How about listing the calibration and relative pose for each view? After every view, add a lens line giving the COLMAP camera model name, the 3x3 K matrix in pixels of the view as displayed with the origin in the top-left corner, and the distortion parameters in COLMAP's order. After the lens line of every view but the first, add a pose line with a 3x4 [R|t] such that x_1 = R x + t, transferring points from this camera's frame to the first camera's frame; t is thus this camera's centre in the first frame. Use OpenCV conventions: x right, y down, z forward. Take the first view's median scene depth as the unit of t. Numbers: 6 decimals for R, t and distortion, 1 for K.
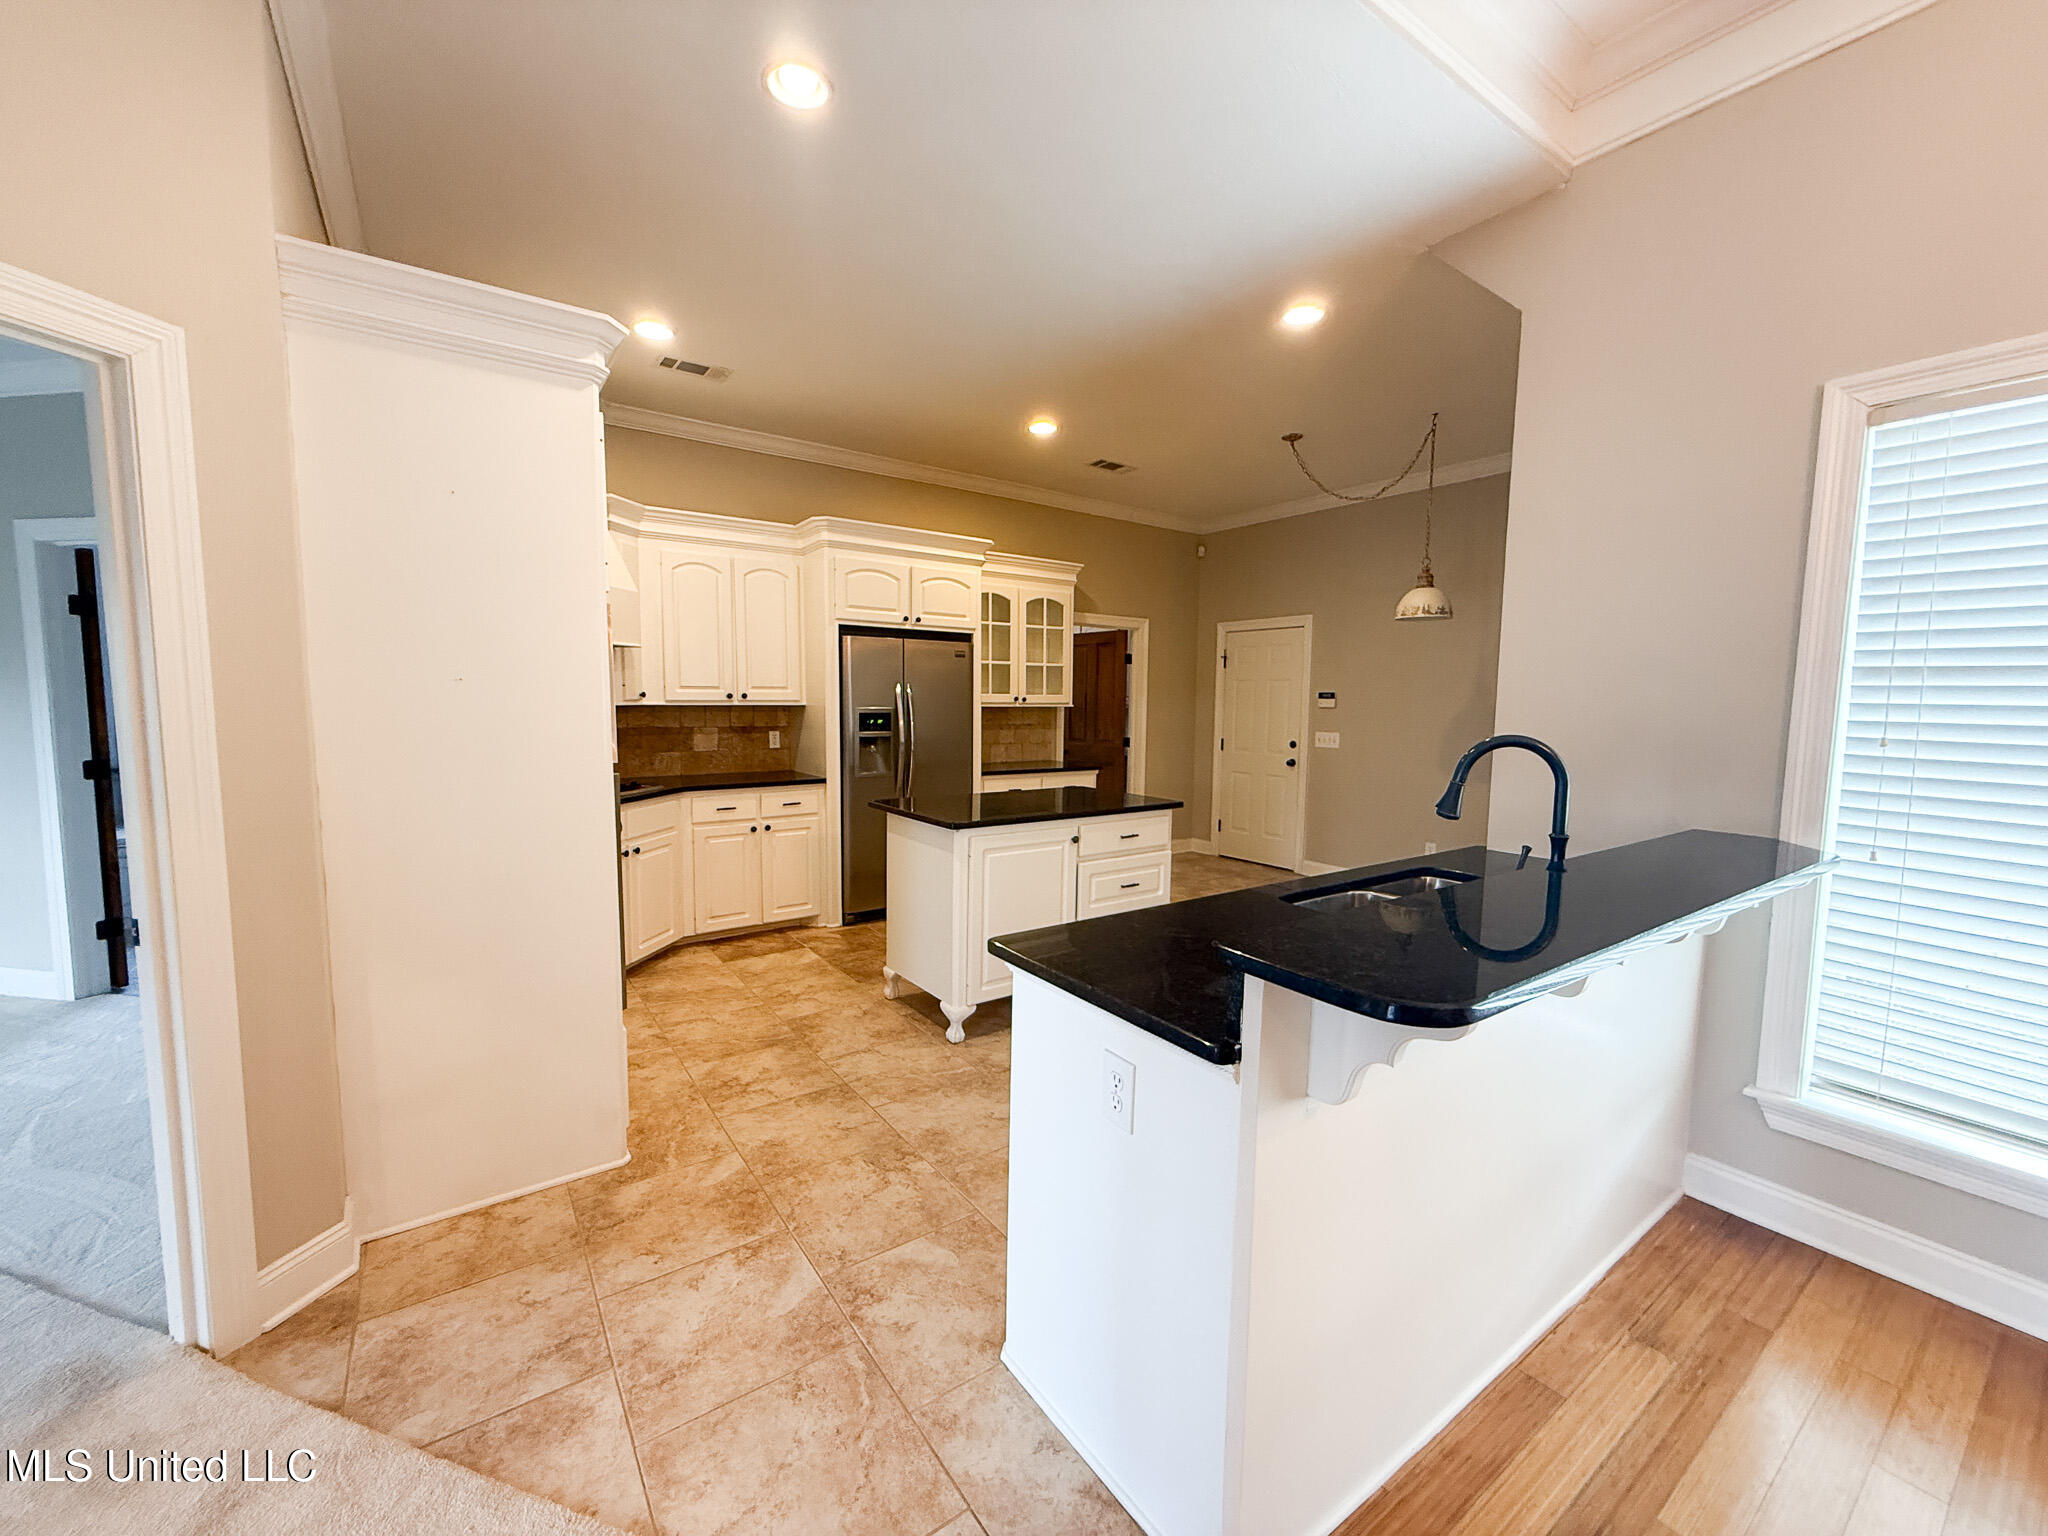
lens RADIAL K [[813.1, 0, 1019.7], [0, 813.1, 767.5], [0, 0, 1]] dist [-0.000721, 0.000451]
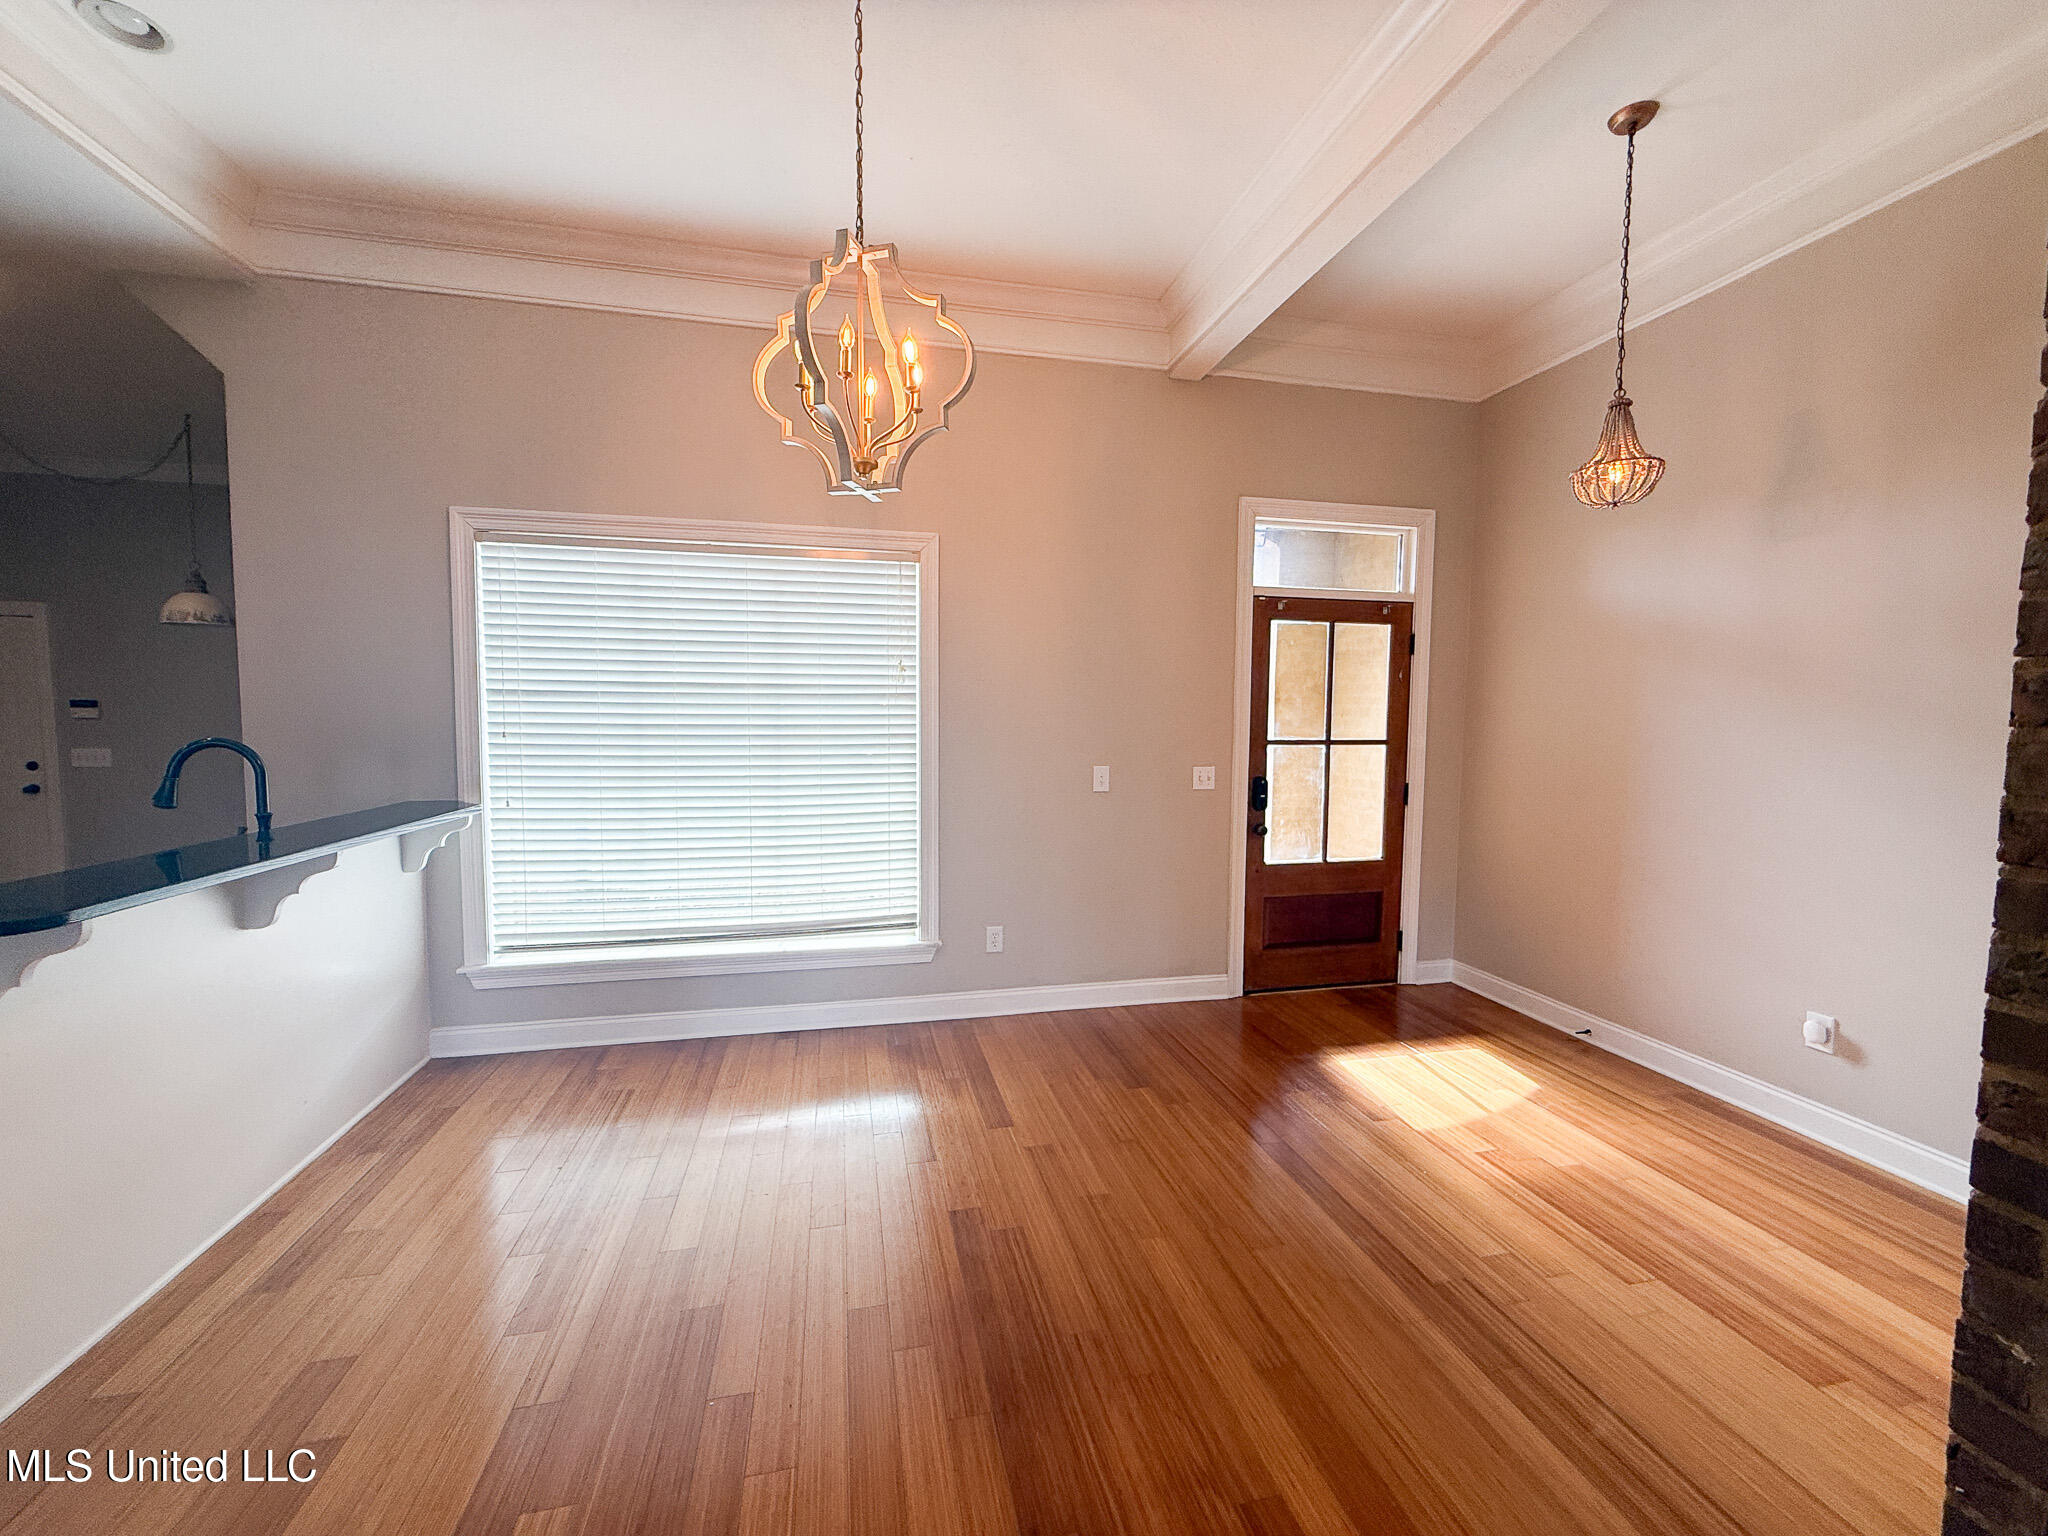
lens RADIAL K [[813.1, 0, 1017.7], [0, 813.1, 765.6], [0, 0, 1]] dist [-0.000721, 0.000451]
pose [[0.385260, -0.068943, 0.920229, -0.026544], [0.078283, 0.996052, 0.041850, 0.018204], [-0.919482, 0.055916, 0.389136, -0.249221]]
